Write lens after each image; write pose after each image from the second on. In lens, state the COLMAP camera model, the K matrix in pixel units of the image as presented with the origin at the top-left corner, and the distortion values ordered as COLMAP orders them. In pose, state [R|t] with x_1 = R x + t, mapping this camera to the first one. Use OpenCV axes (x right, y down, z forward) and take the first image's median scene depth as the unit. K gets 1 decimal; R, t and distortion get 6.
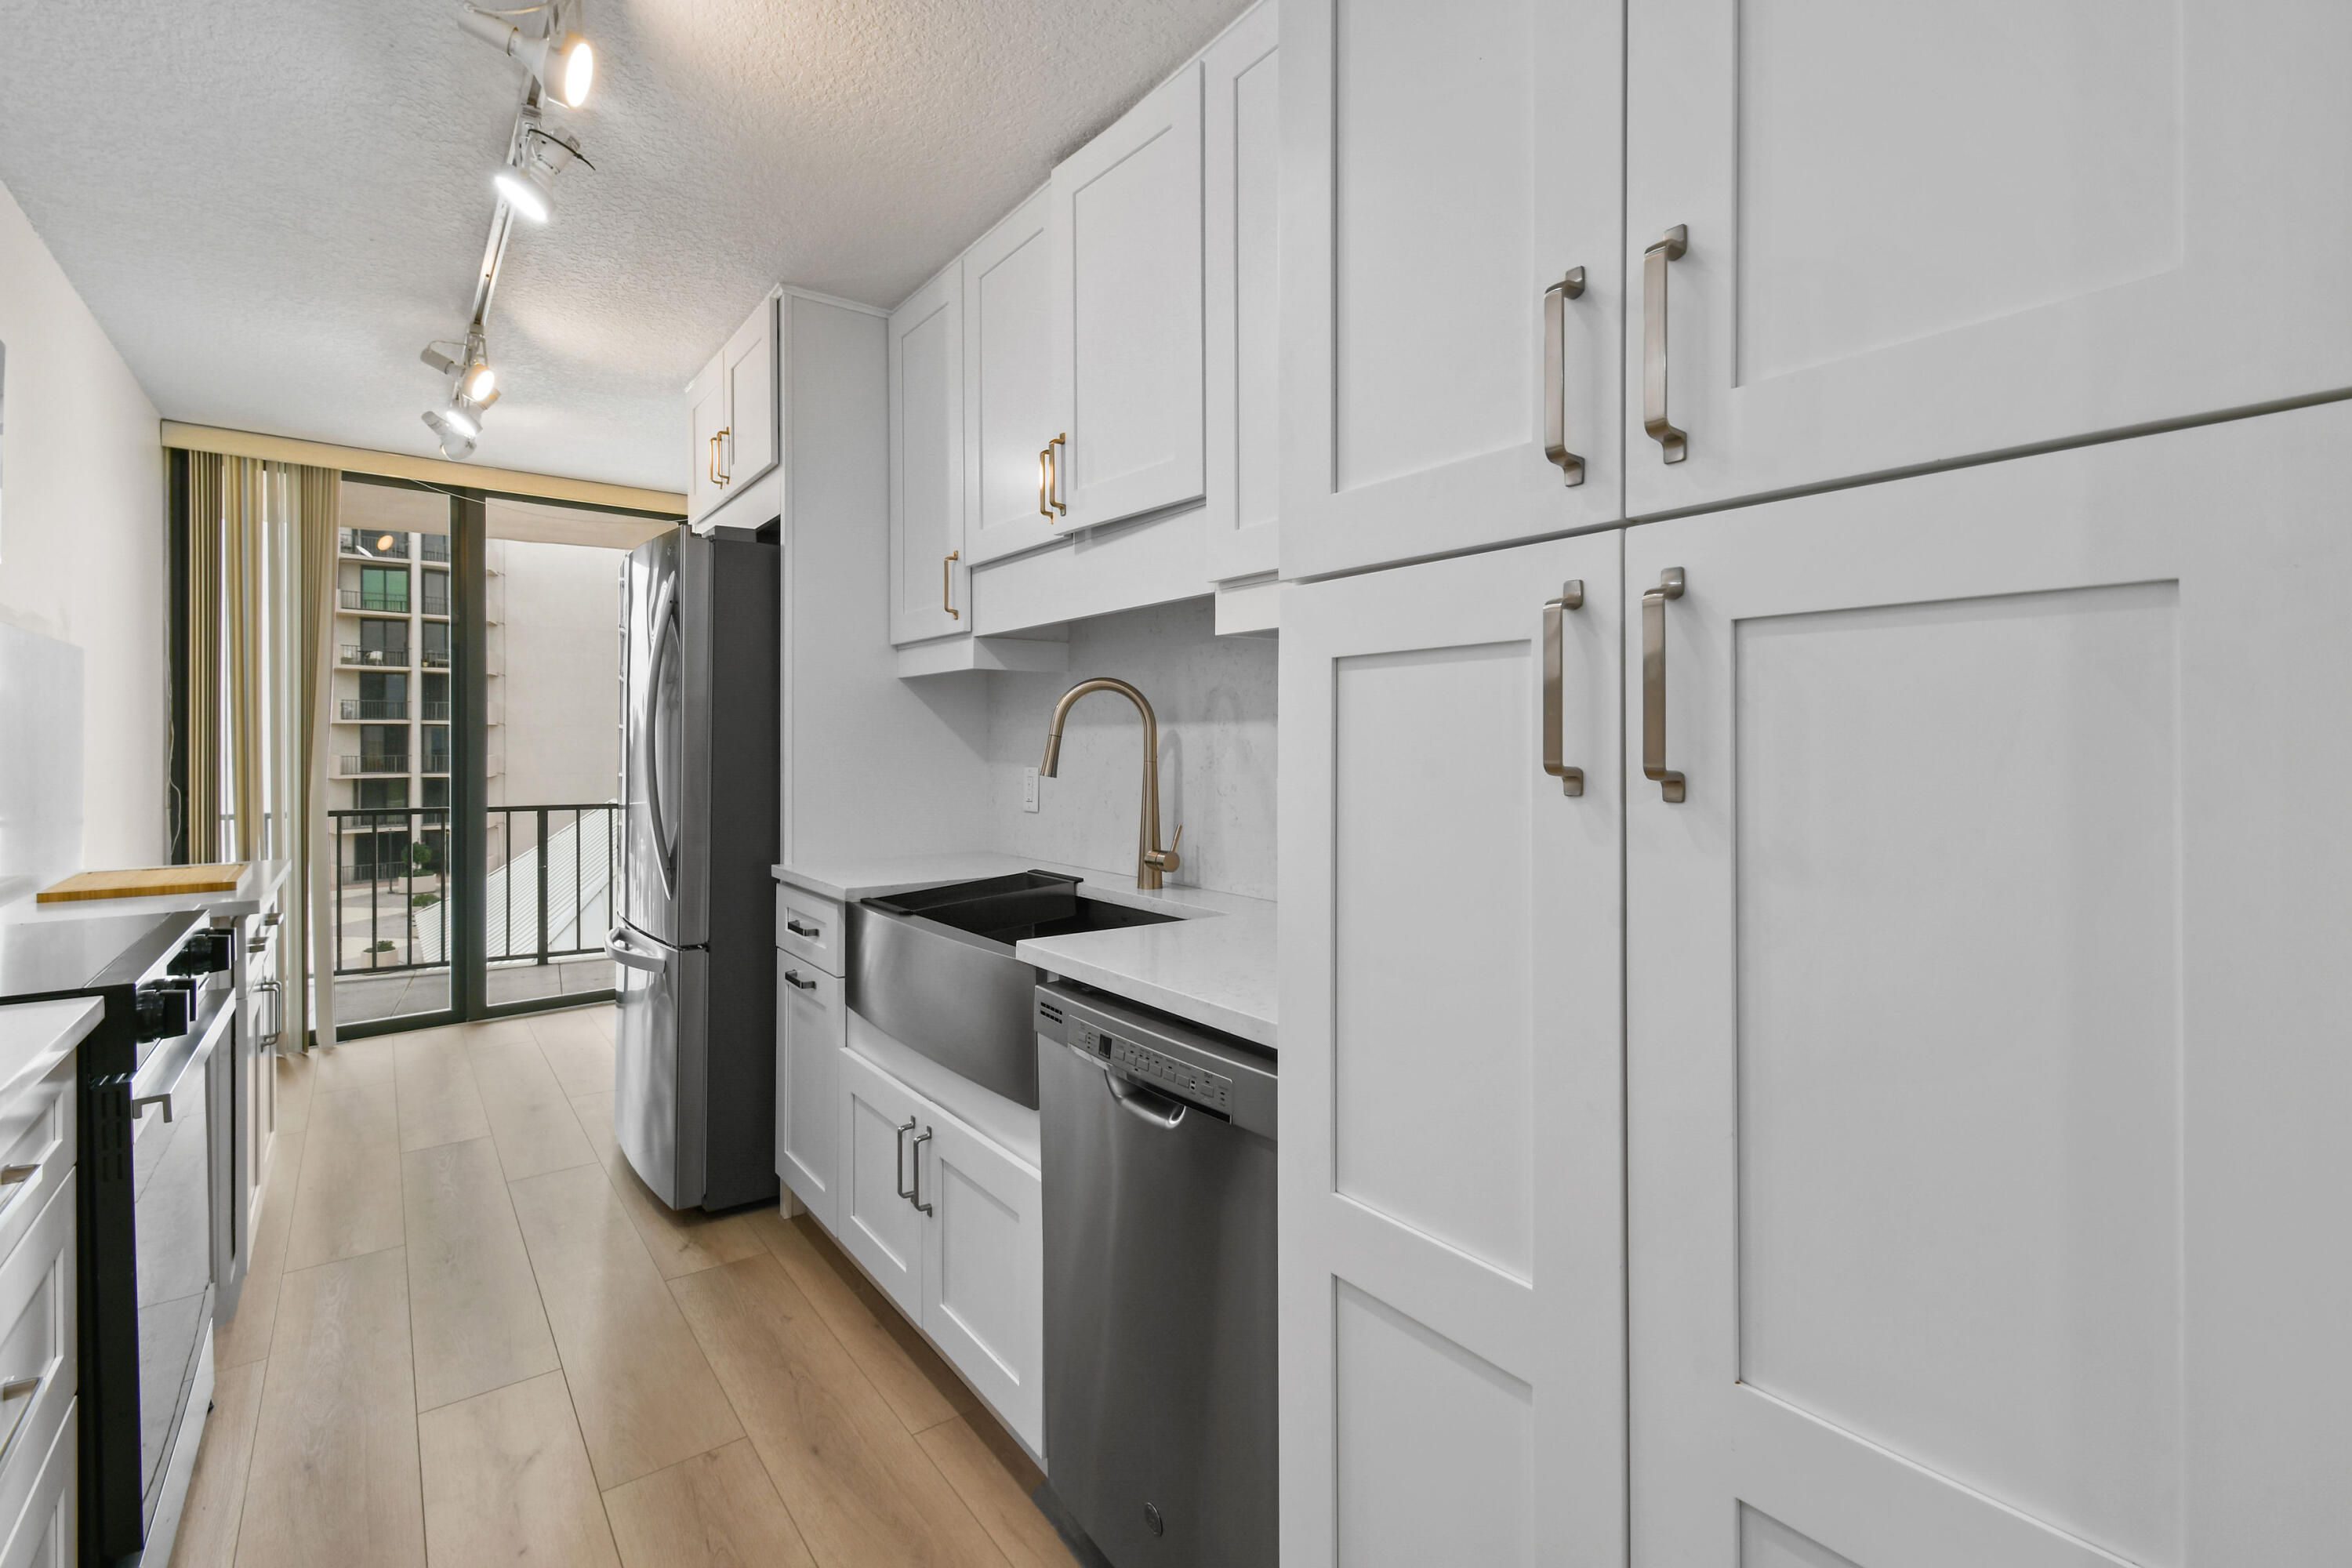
lens RADIAL K [[1059.4, 0, 1170.5], [0, 1059.4, 747.3], [0, 0, 1]] dist [0.003875, -0.000280]
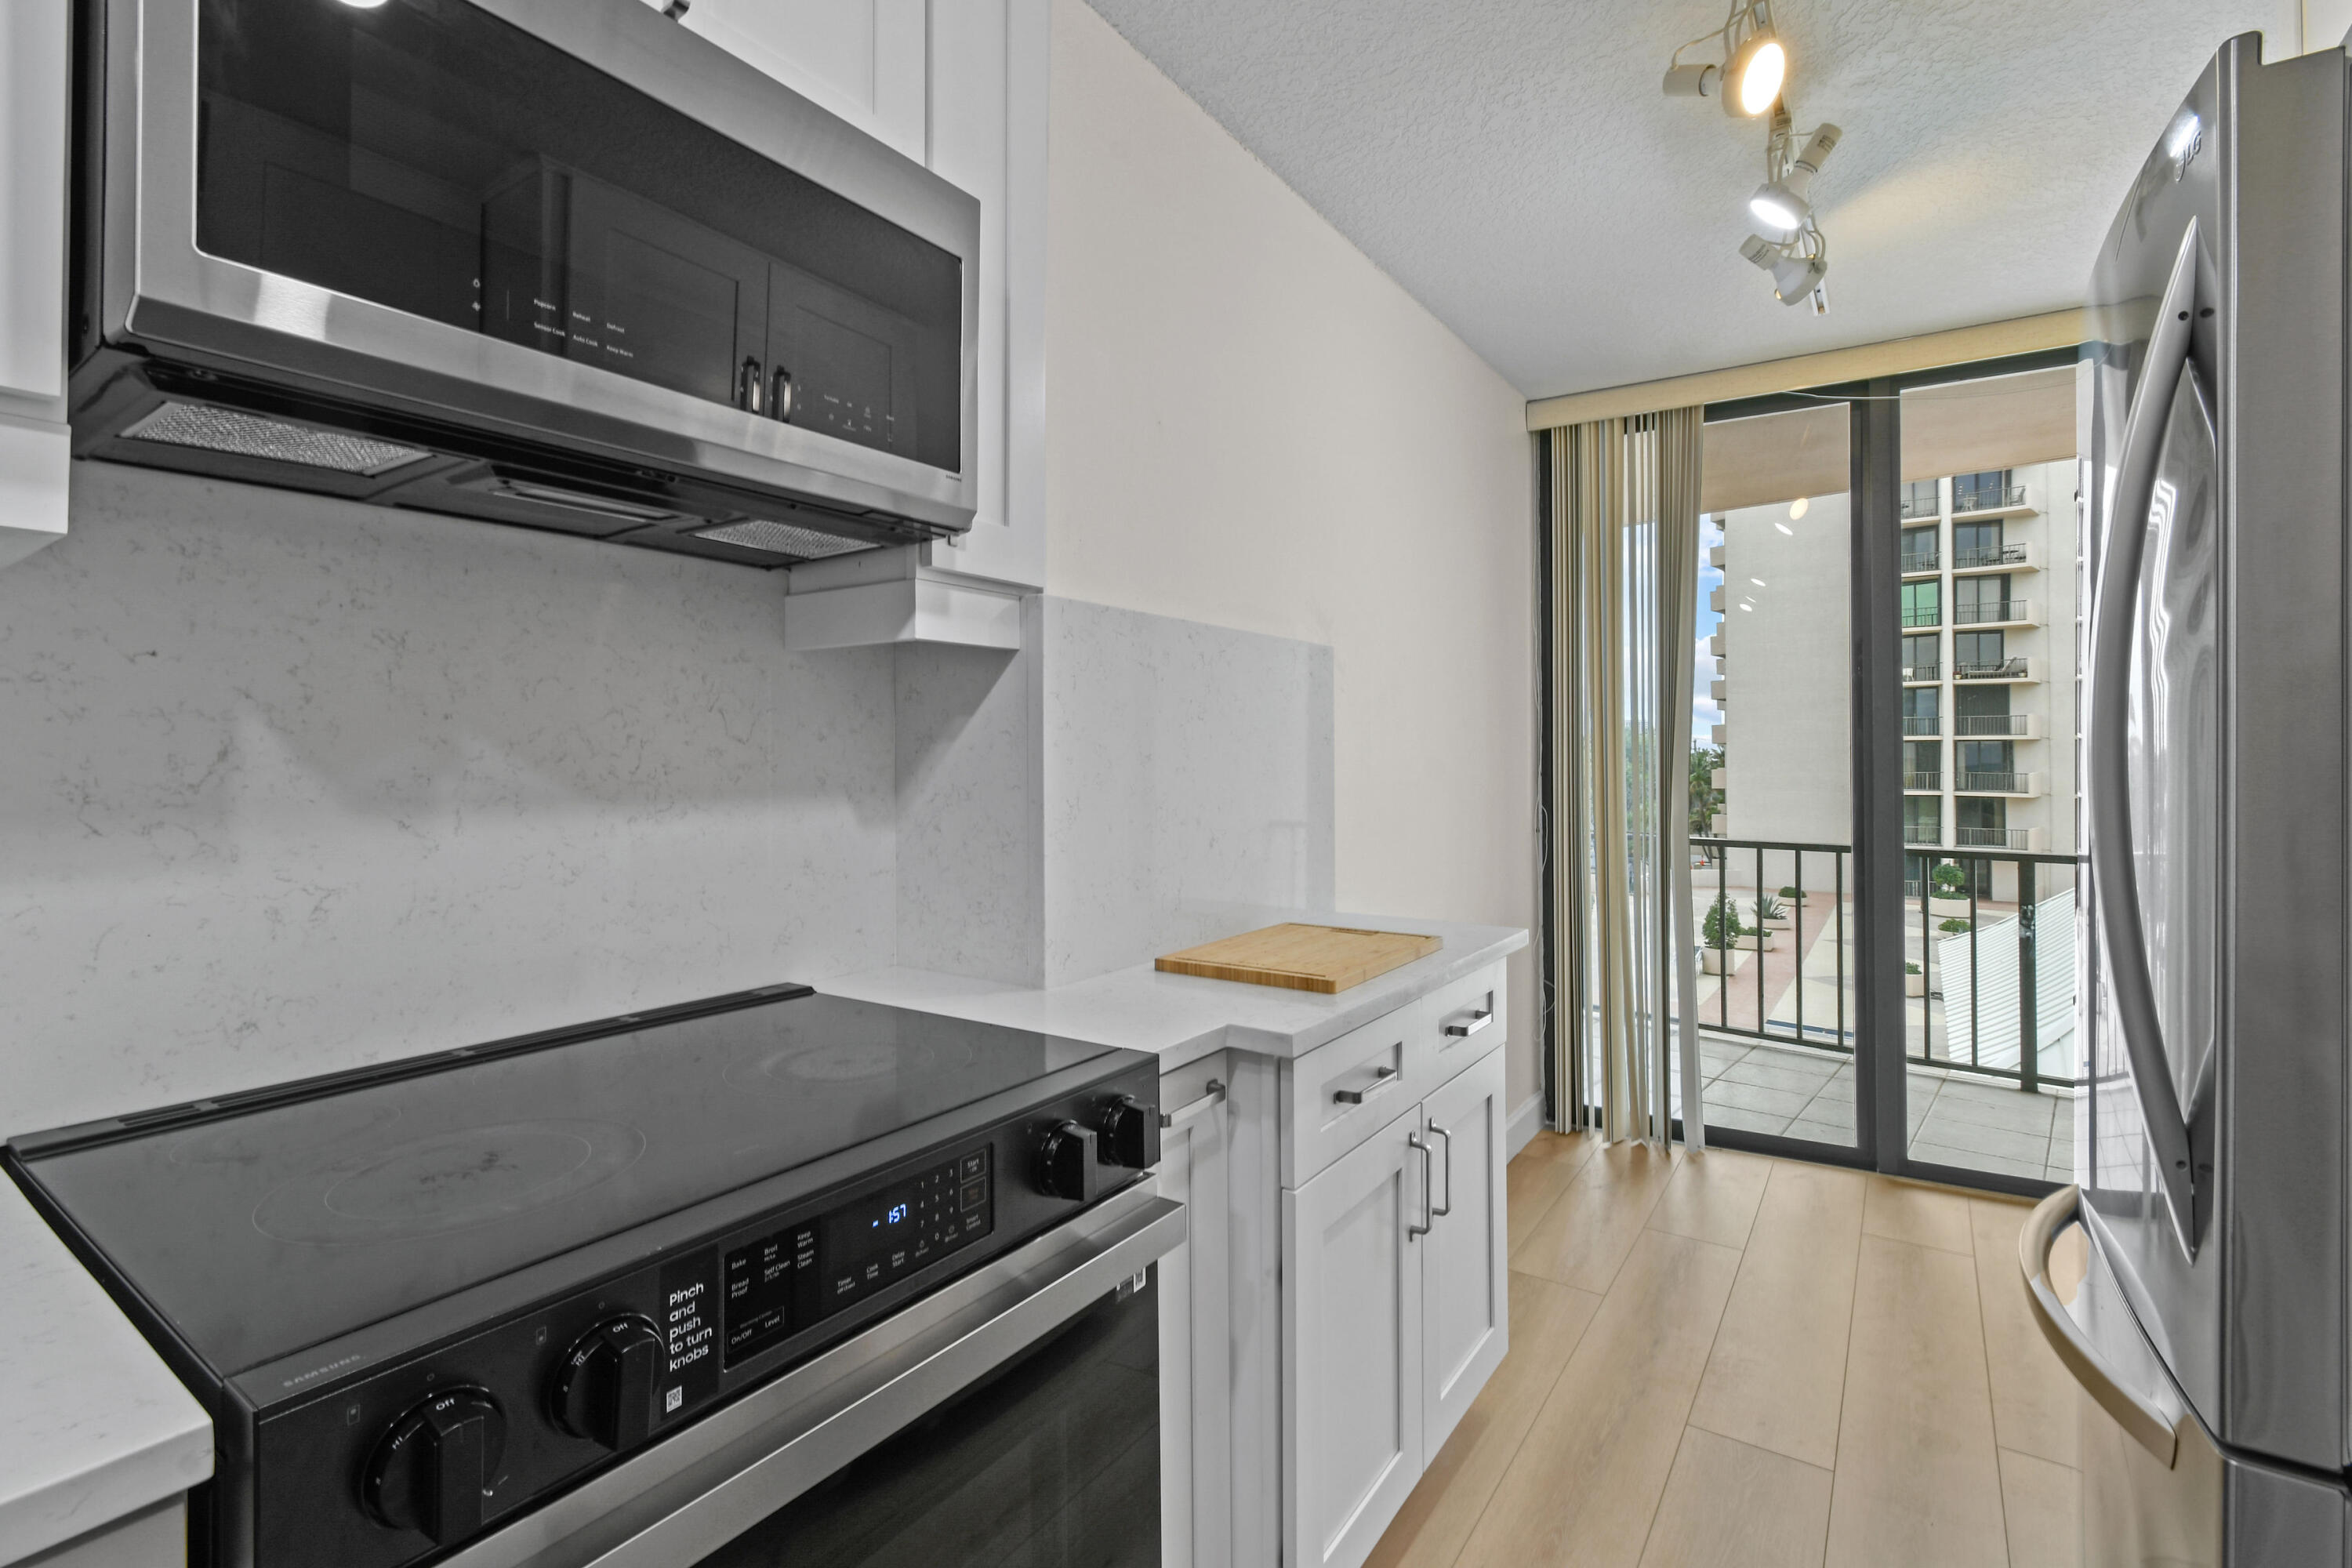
lens RADIAL K [[1059.4, 0, 1170.5], [0, 1059.4, 747.3], [0, 0, 1]] dist [0.003875, -0.000280]
pose [[0.308913, -0.011607, -0.951020, -0.219575], [-0.003047, 0.999908, -0.013193, -0.002839], [0.951085, 0.006973, 0.308849, 0.509039]]
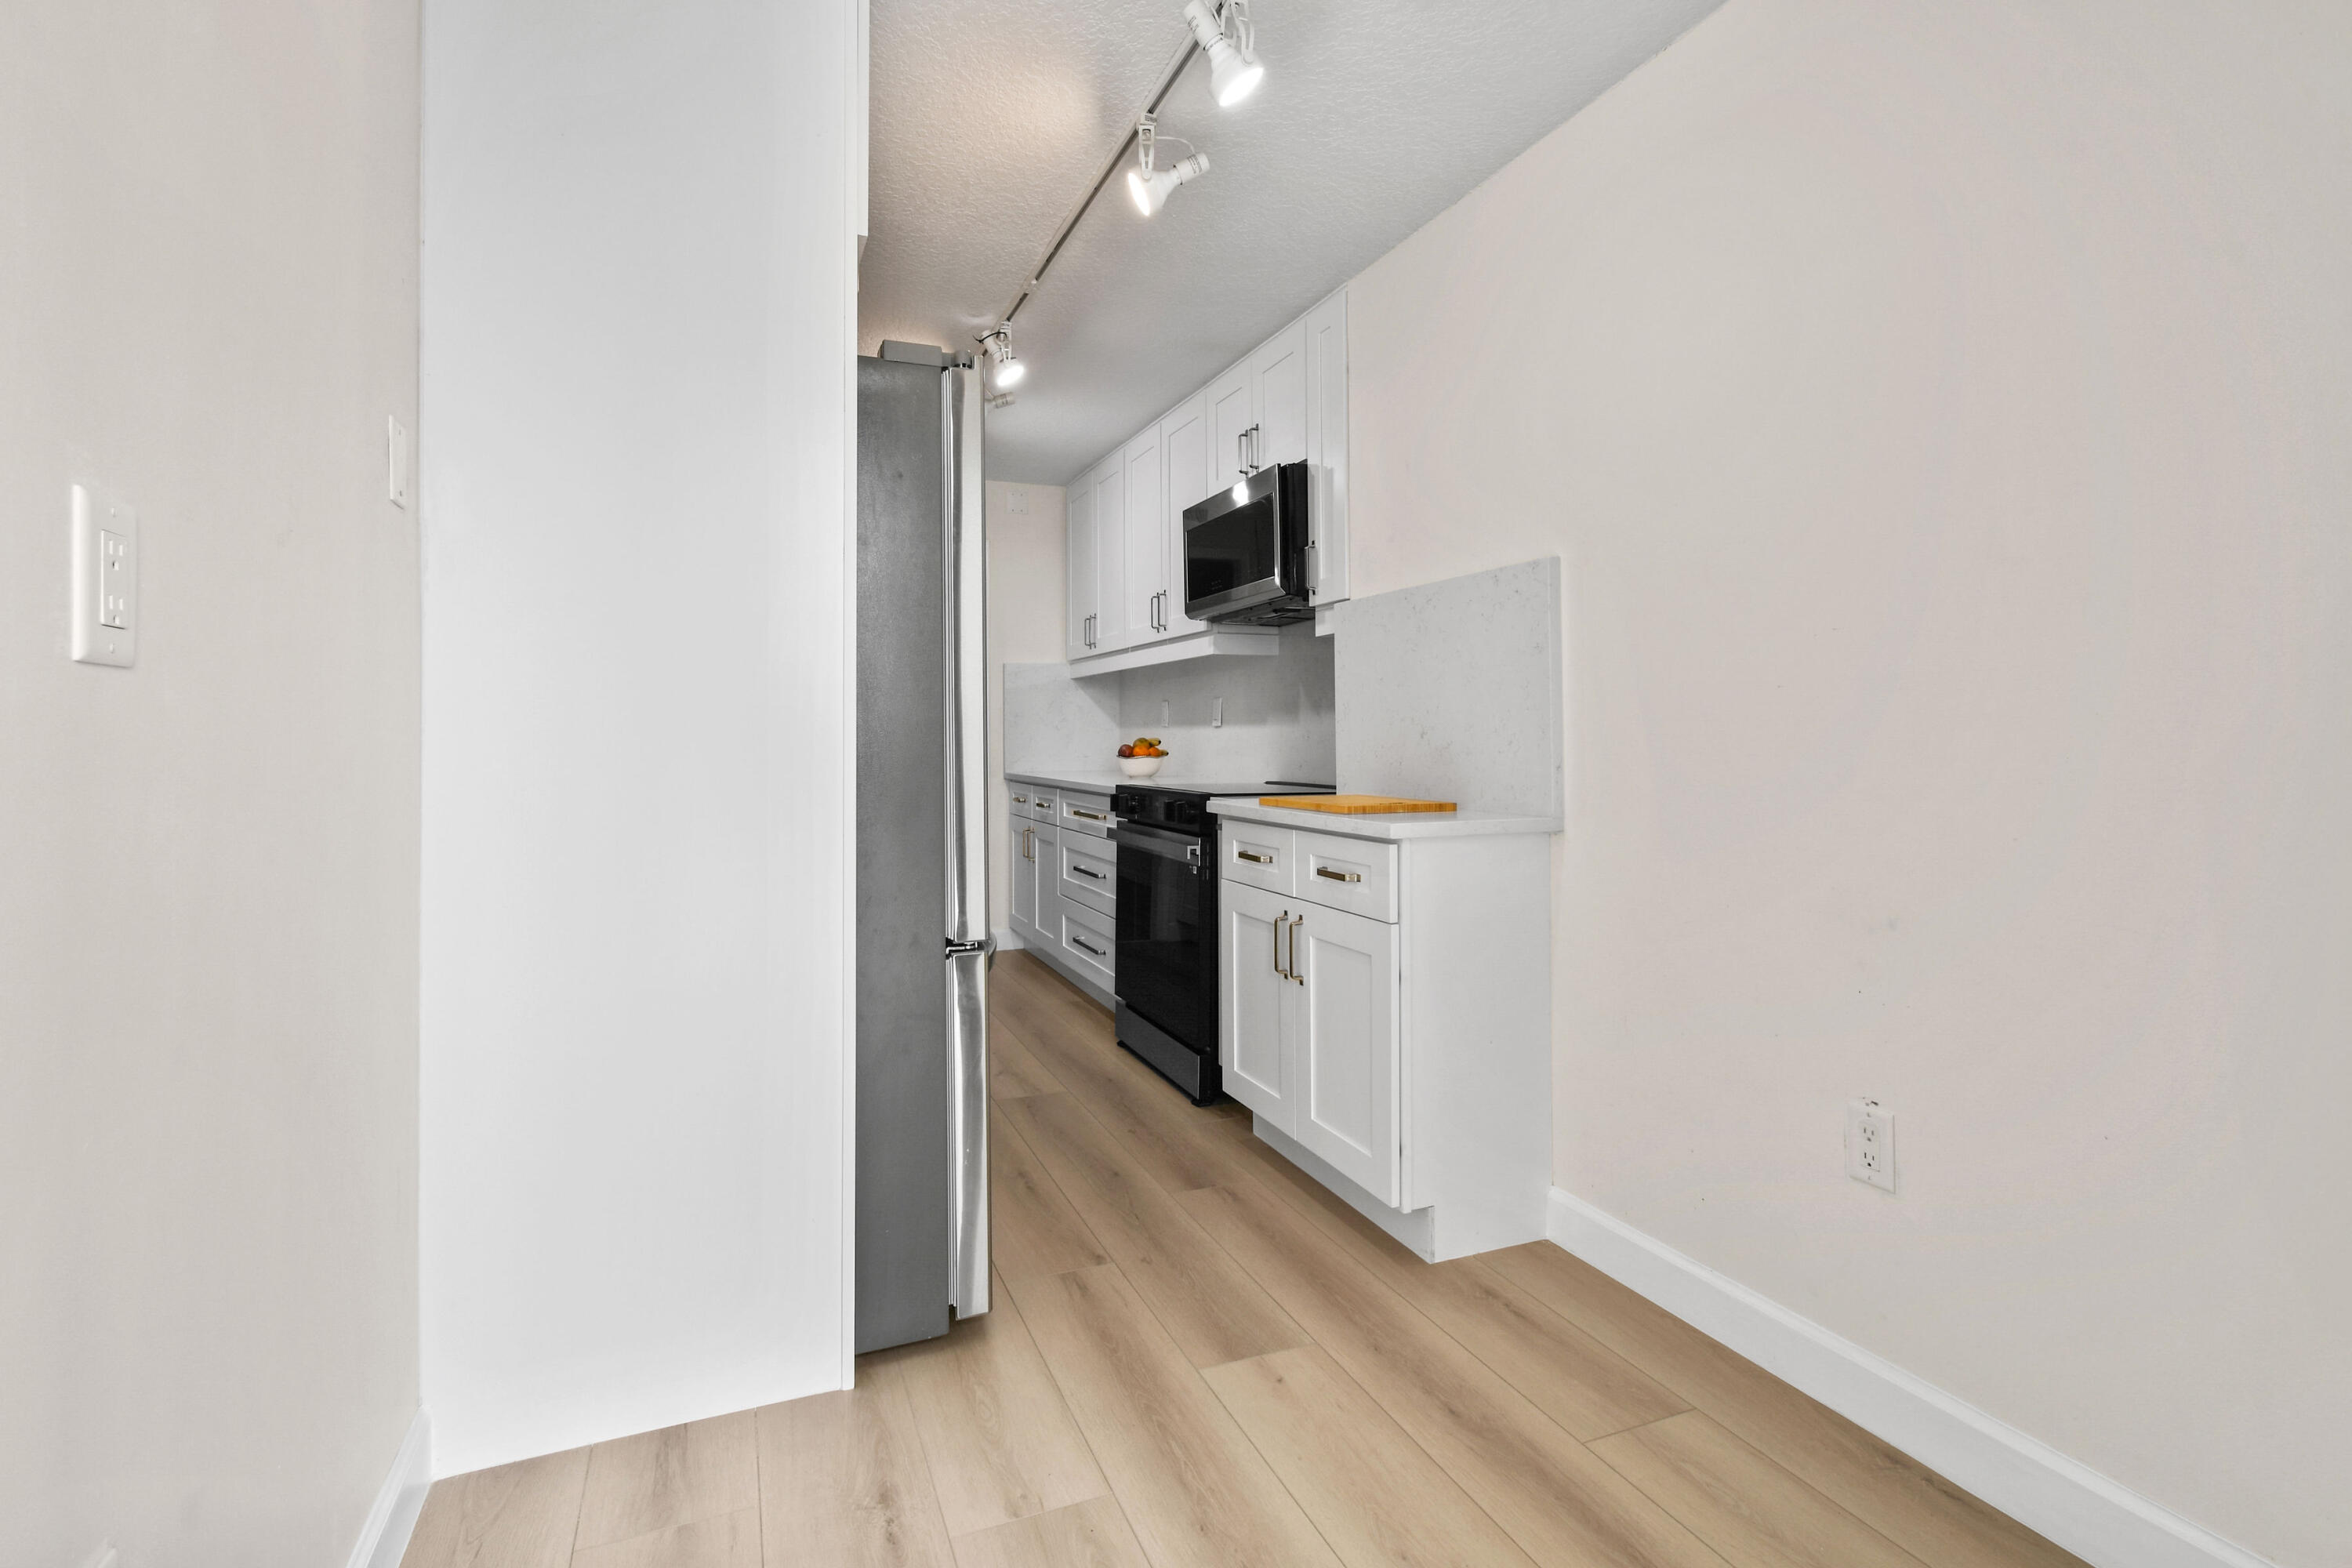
lens RADIAL K [[1099.4, 0, 1180.1], [0, 1099.4, 747.0], [0, 0, 1]] dist [0.003399, -0.003376]
pose [[-0.968591, 0.000861, 0.248657, -0.785637], [0.004419, 0.999896, 0.013752, 0.037866], [-0.248619, 0.014419, -0.968494, 1.585544]]
